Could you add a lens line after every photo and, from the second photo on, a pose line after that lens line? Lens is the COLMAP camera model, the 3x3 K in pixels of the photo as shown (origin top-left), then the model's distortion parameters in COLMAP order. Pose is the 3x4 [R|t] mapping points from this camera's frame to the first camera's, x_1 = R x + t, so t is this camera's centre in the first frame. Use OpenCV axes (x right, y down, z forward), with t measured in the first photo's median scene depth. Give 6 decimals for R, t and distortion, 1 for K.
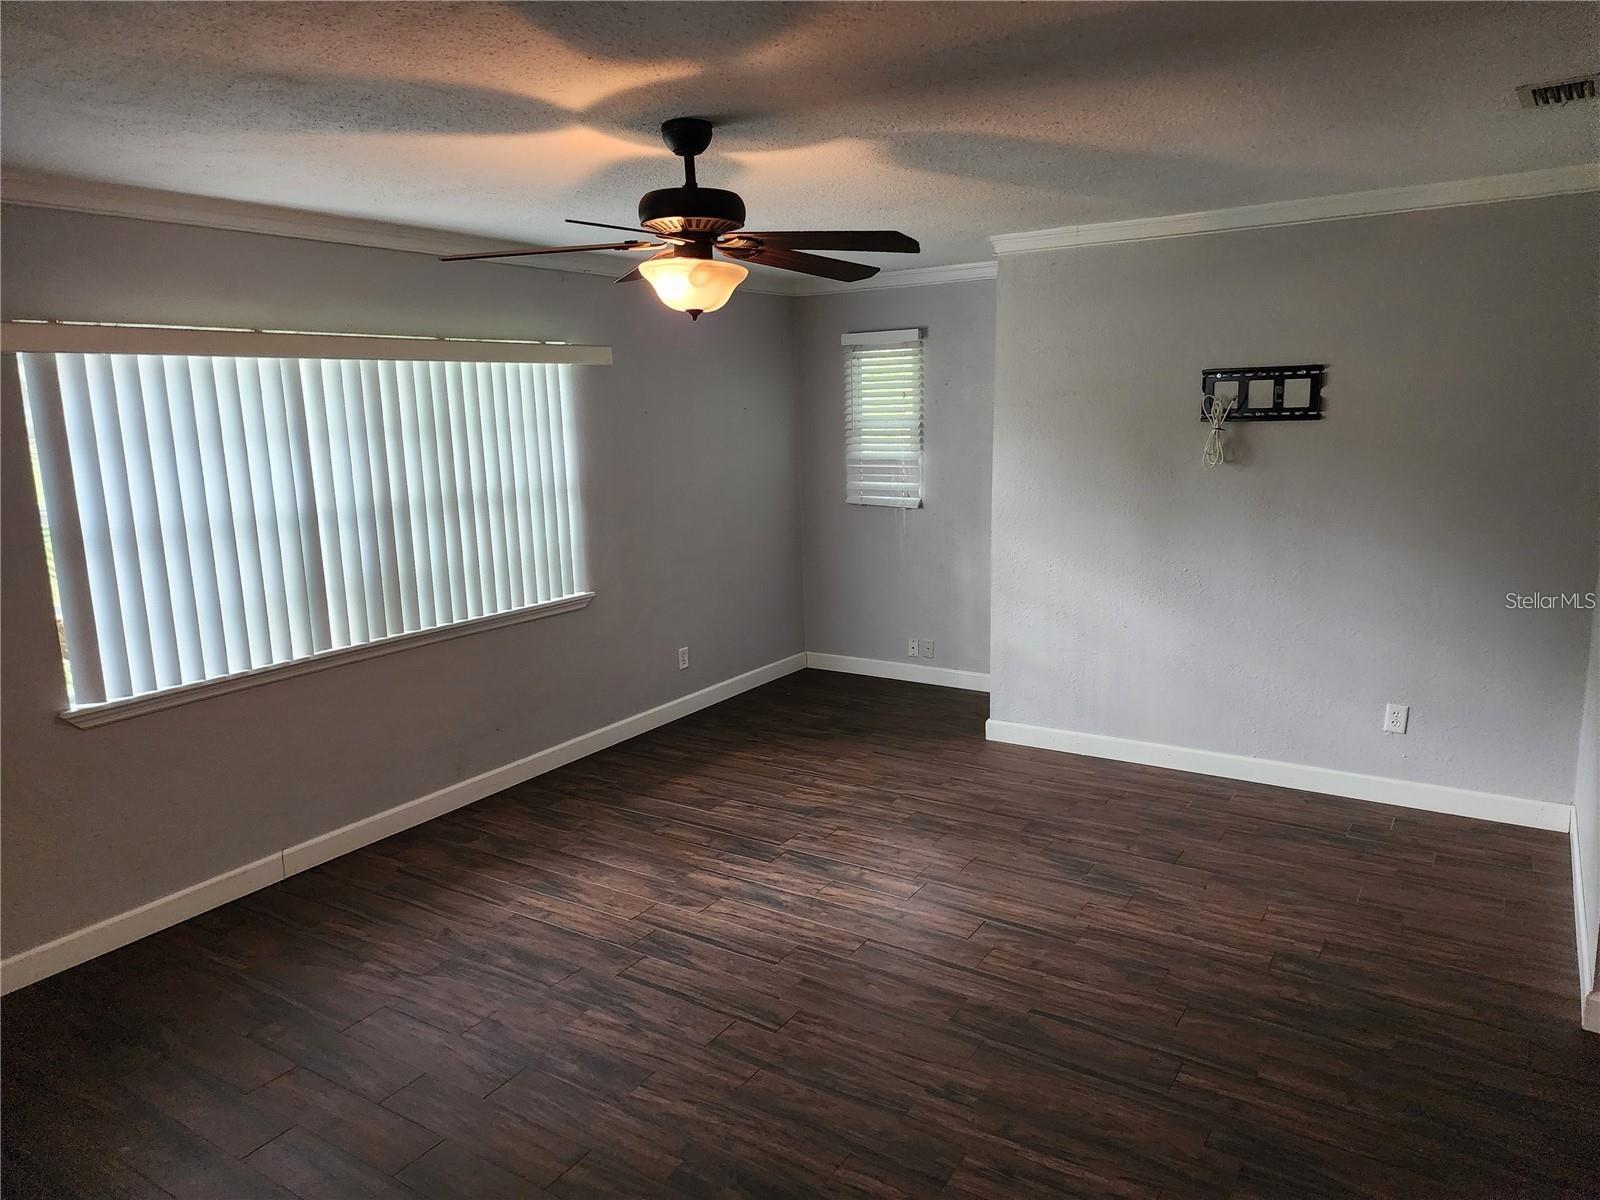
lens RADIAL K [[1068.5, 0, 790.3], [0, 1068.5, 615.4], [0, 0, 1]] dist [0.115465, -0.142638]
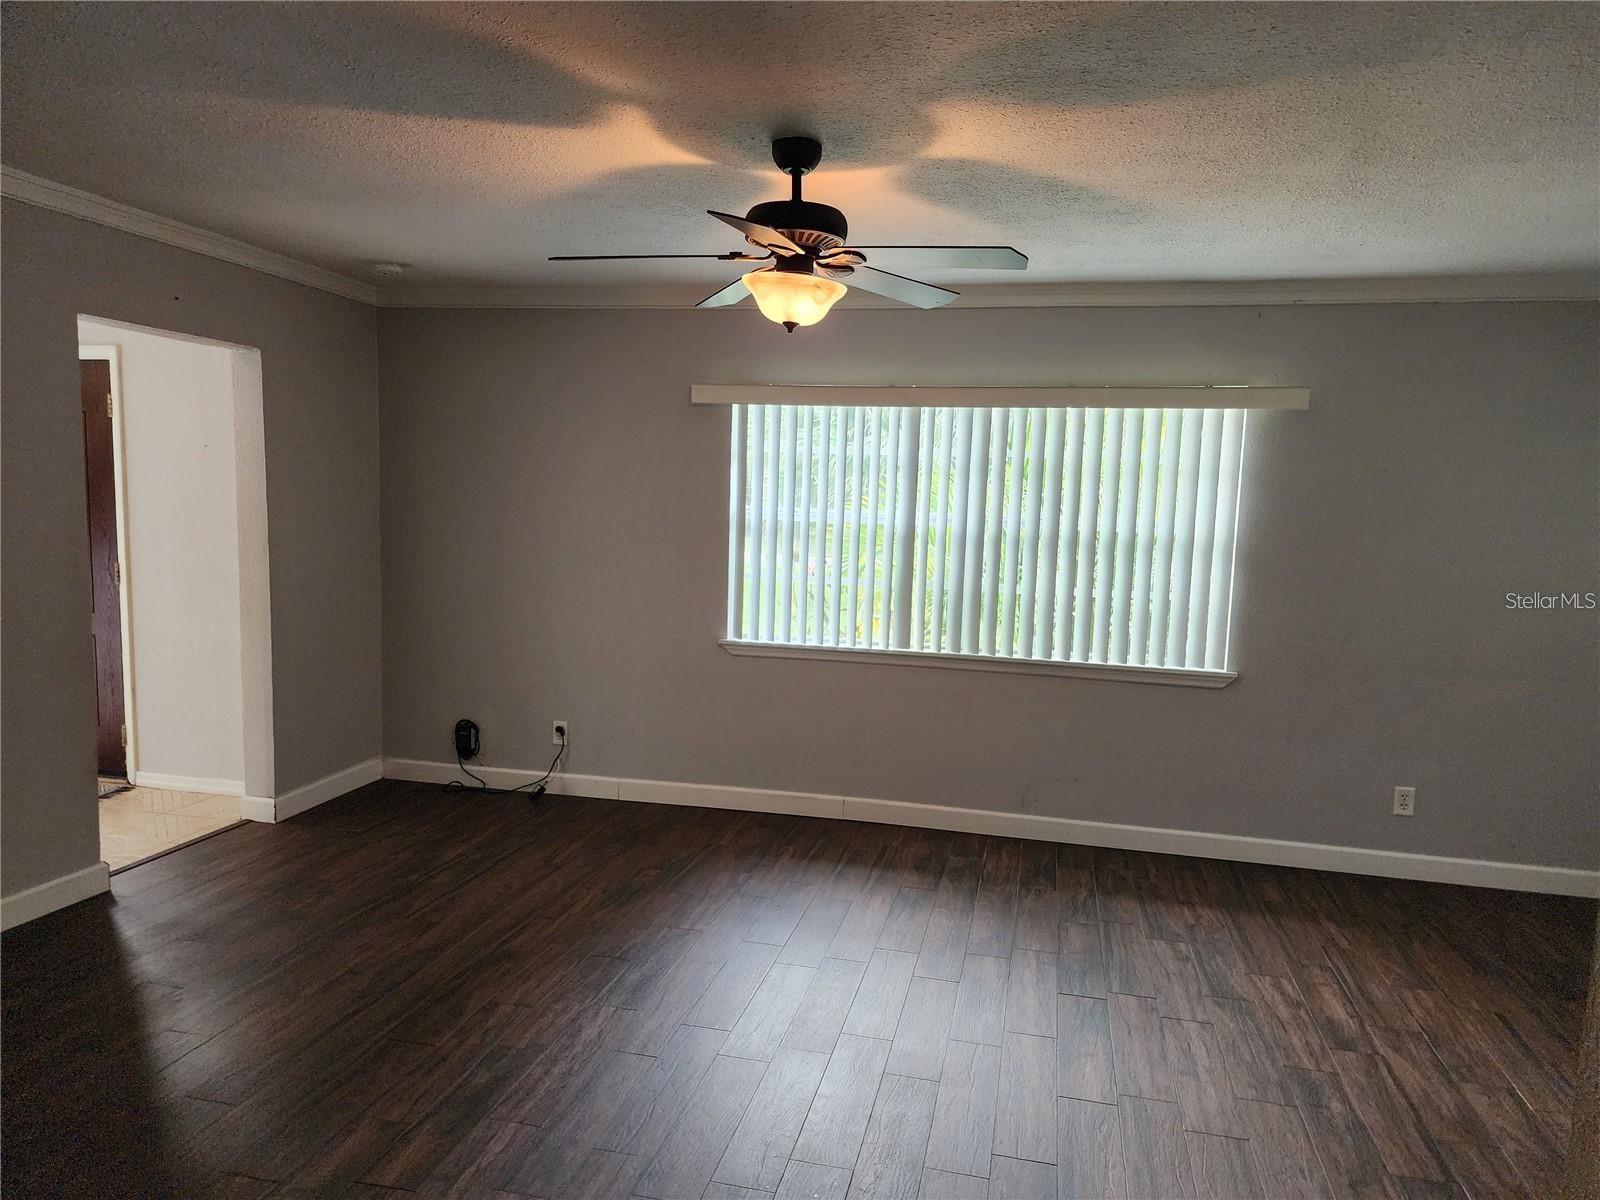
lens RADIAL K [[1068.9, 0, 804.3], [0, 1068.9, 631.4], [0, 0, 1]] dist [0.072970, -0.081118]
pose [[0.338205, 0.158798, -0.927578, 0.598847], [-0.226903, 0.970341, 0.083388, -0.057712], [0.913309, 0.182268, 0.364205, 0.449295]]
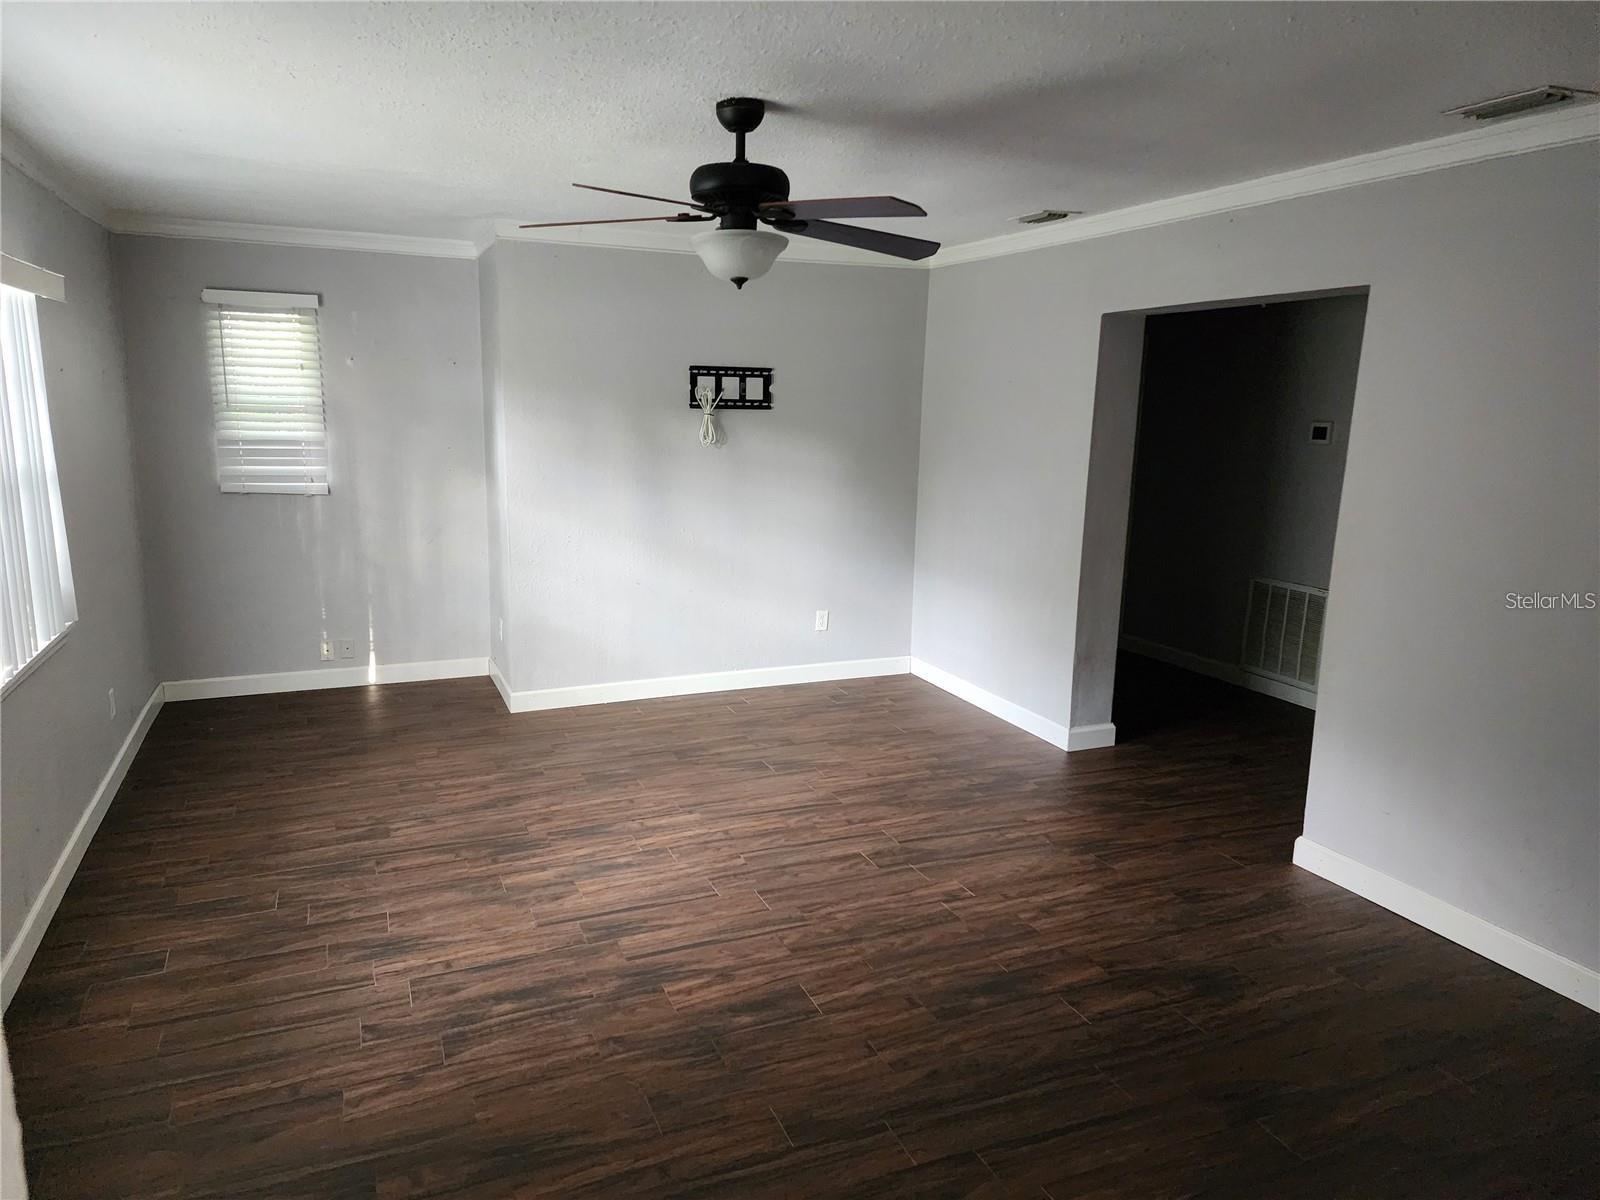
lens RADIAL K [[1068.5, 0, 790.3], [0, 1068.5, 615.4], [0, 0, 1]] dist [0.115465, -0.142638]
pose [[0.558260, -0.130762, 0.819297, -0.633538], [0.132965, 0.988839, 0.067220, -0.012292], [-0.818942, 0.071412, 0.569416, 0.240346]]
